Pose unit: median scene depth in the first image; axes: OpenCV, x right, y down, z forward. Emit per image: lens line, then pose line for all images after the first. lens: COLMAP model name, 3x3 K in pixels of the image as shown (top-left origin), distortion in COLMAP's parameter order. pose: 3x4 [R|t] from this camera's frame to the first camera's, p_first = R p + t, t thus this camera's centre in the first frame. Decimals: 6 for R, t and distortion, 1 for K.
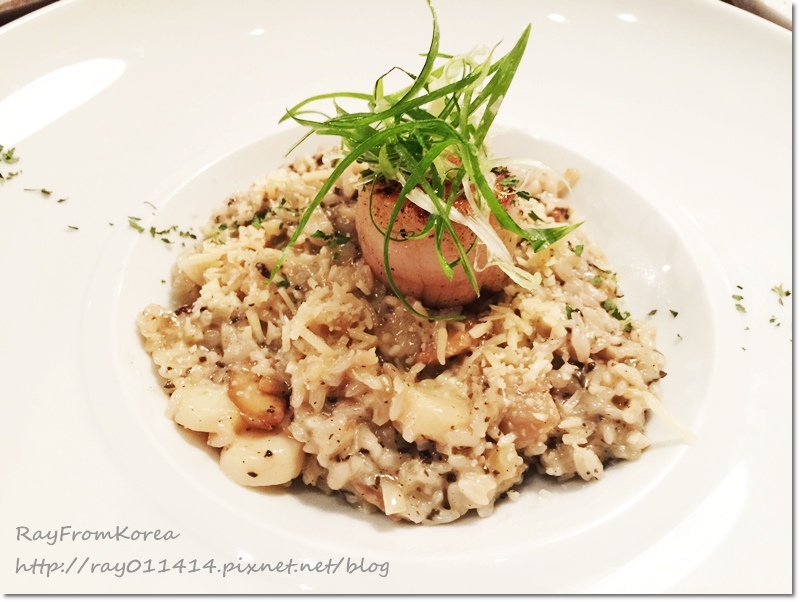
lens RADIAL K [[675.5, 0, 397.7], [0, 675.5, 297.3], [0, 0, 1]] dist [0.020066, -0.019821]
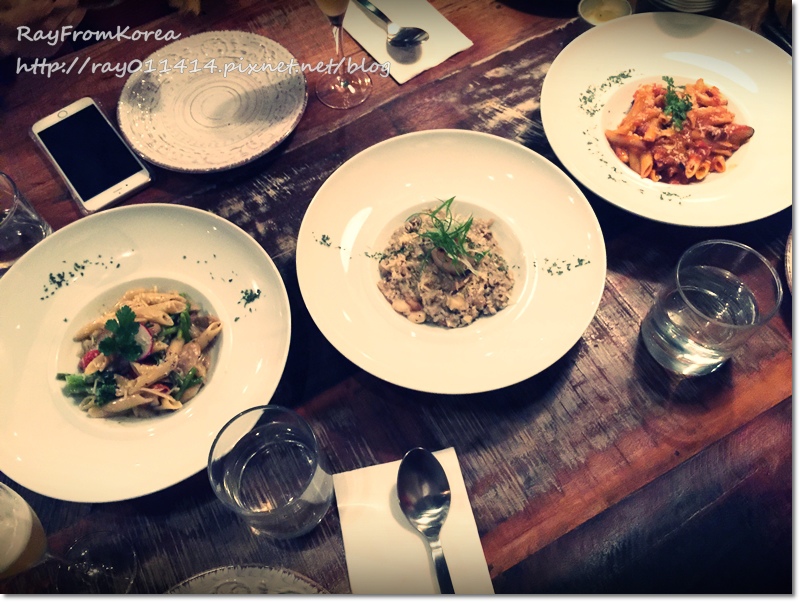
lens RADIAL K [[675.5, 0, 401.9], [0, 675.5, 298.1], [0, 0, 1]] dist [0.020066, -0.019821]
pose [[0.995958, -0.089551, 0.006905, -0.304491], [0.084709, 0.962091, 0.259239, -0.955359], [-0.029858, -0.257606, 0.965789, -2.981803]]
